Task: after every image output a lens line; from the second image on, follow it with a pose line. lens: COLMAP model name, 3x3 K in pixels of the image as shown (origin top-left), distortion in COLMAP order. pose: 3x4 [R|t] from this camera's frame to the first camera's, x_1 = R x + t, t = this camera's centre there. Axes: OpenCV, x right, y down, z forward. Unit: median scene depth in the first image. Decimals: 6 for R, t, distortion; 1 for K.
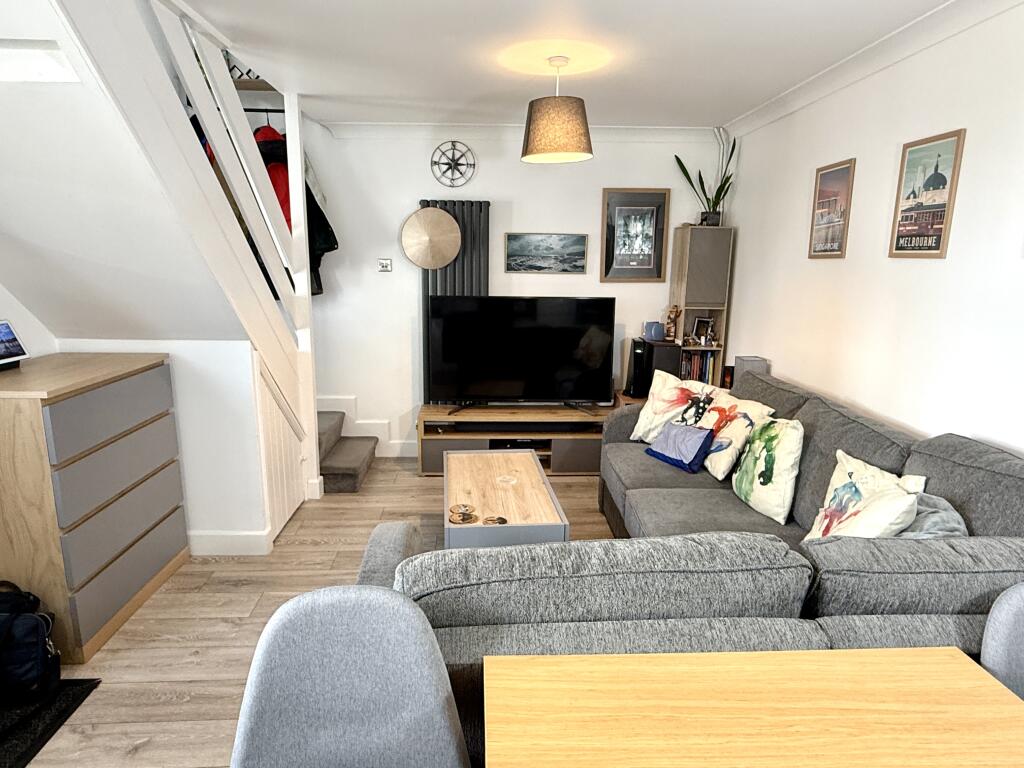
lens RADIAL K [[658.0, 0, 510.6], [0, 658.0, 385.3], [0, 0, 1]] dist [-0.003670, 0.010653]
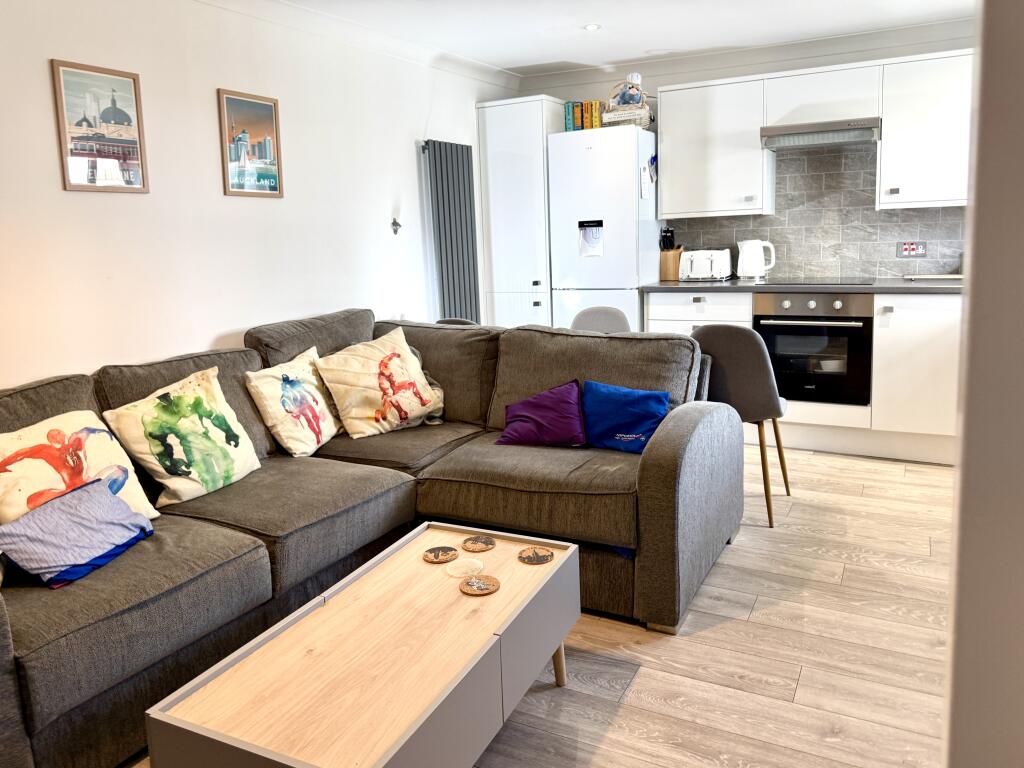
lens RADIAL K [[769.7, 0, 506.0], [0, 769.7, 338.8], [0, 0, 1]] dist [0.030898, -0.037966]
pose [[-0.856238, -0.045540, 0.514570, -0.461598], [0.133076, 0.943043, 0.304896, -0.259770], [-0.499147, 0.329540, -0.801409, 1.690229]]
